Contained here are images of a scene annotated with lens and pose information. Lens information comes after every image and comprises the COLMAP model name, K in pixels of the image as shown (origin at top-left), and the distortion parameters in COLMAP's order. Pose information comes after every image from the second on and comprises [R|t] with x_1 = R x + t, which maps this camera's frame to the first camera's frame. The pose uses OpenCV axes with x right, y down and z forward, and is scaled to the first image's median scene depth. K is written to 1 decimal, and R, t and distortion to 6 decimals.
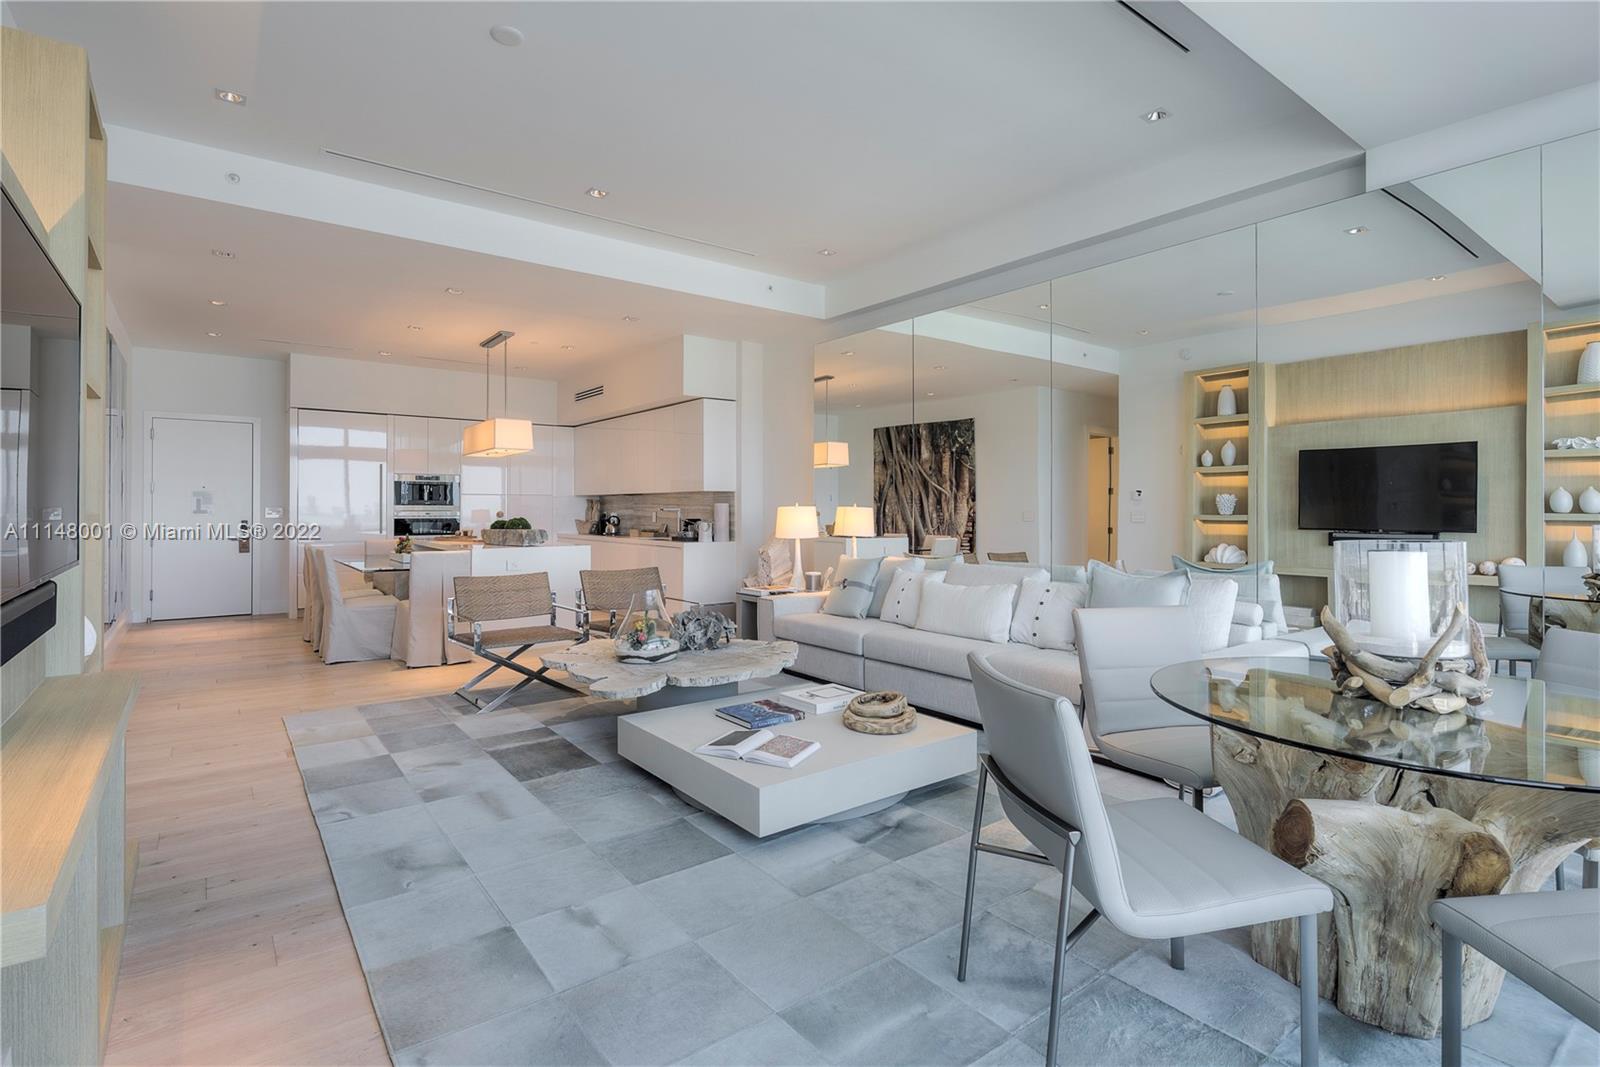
lens RADIAL K [[770.0, 0, 795.5], [0, 770.0, 519.4], [0, 0, 1]] dist [0.001976, -0.004261]
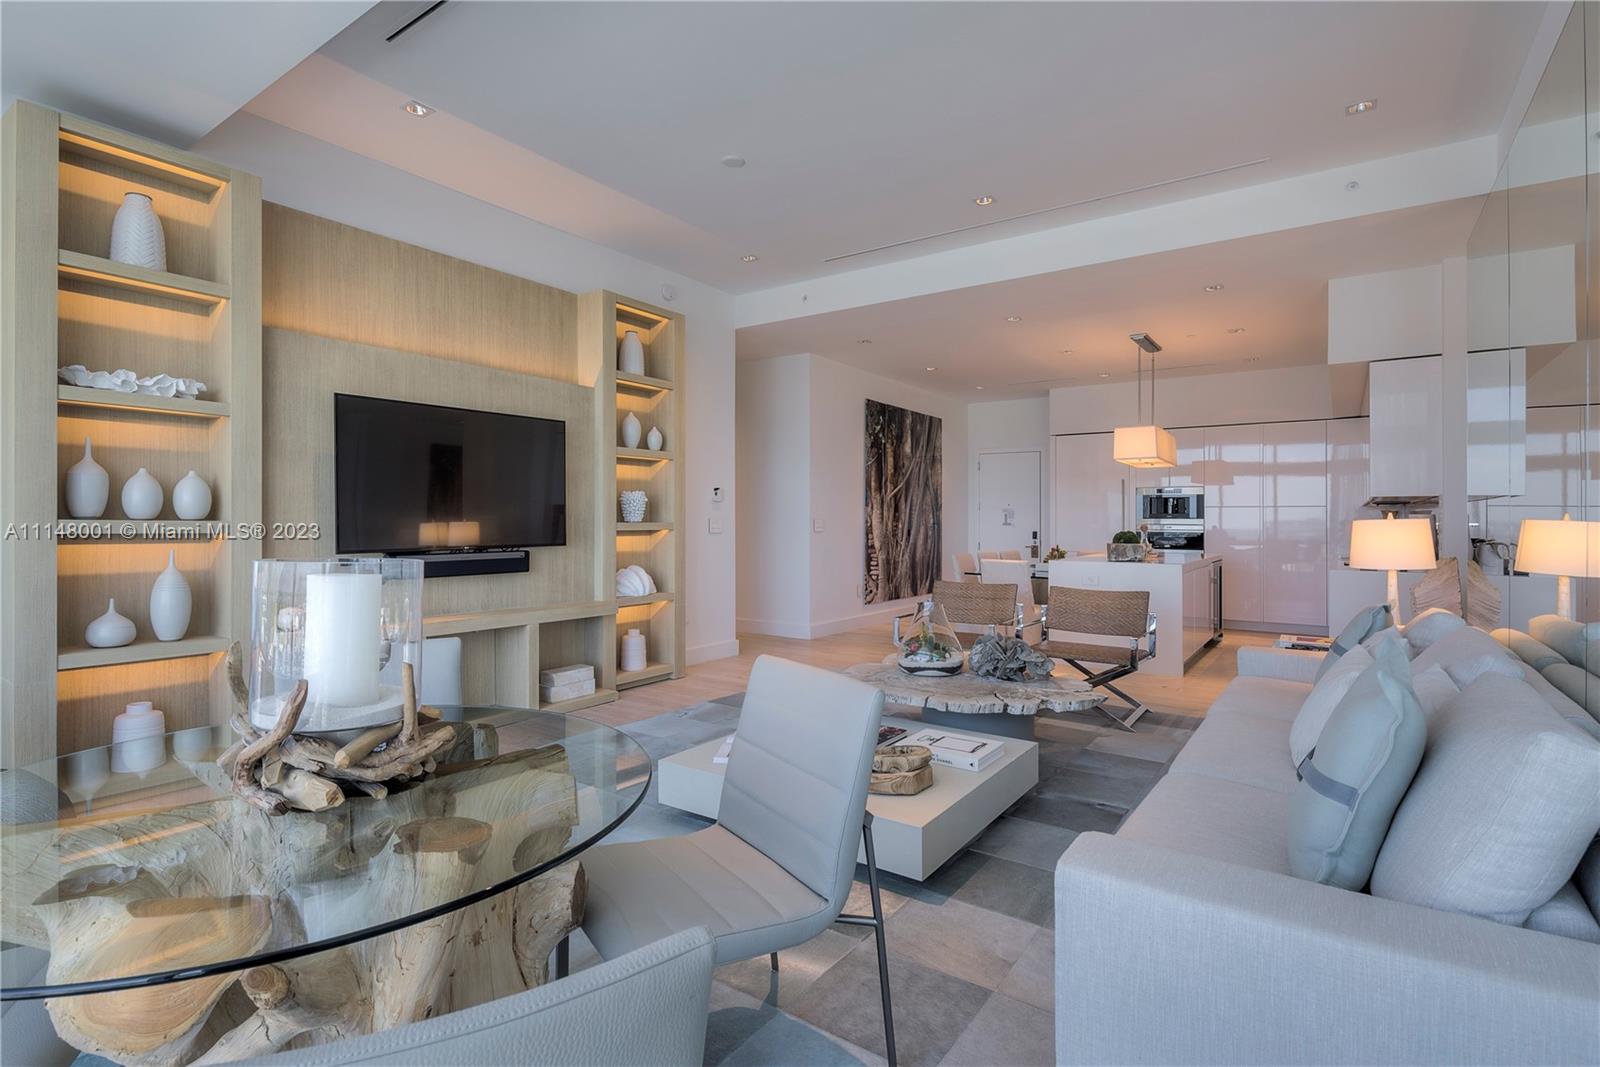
lens RADIAL K [[770.0, 0, 795.5], [0, 770.0, 519.4], [0, 0, 1]] dist [0.001976, -0.004261]
pose [[0.297582, -0.004760, -0.954684, 0.315827], [-0.014454, 0.999850, -0.009490, -0.001628], [0.954587, 0.016623, 0.297468, 0.253183]]
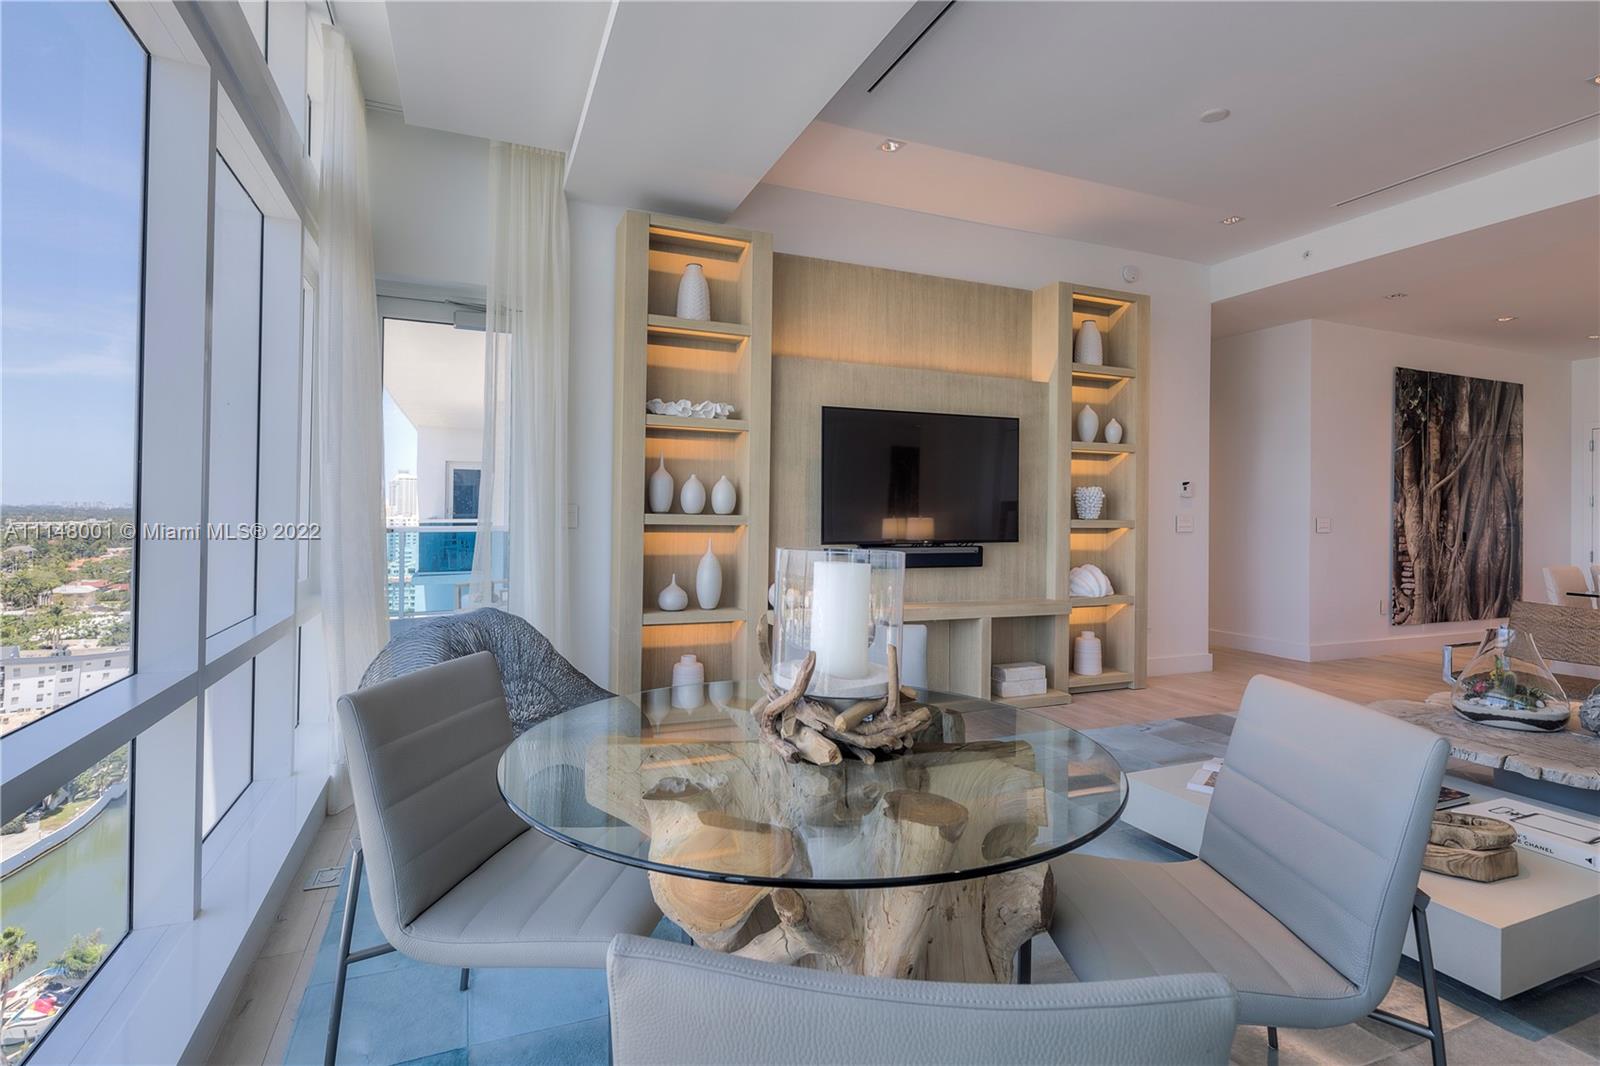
lens RADIAL K [[767.3, 0, 790.6], [0, 767.3, 505.3], [0, 0, 1]] dist [0.002473, -0.004974]
pose [[-0.257273, -0.017878, -0.966173, 0.315779], [-0.023763, 0.999644, -0.012170, -0.001599], [0.966047, 0.019828, -0.257606, 0.250641]]
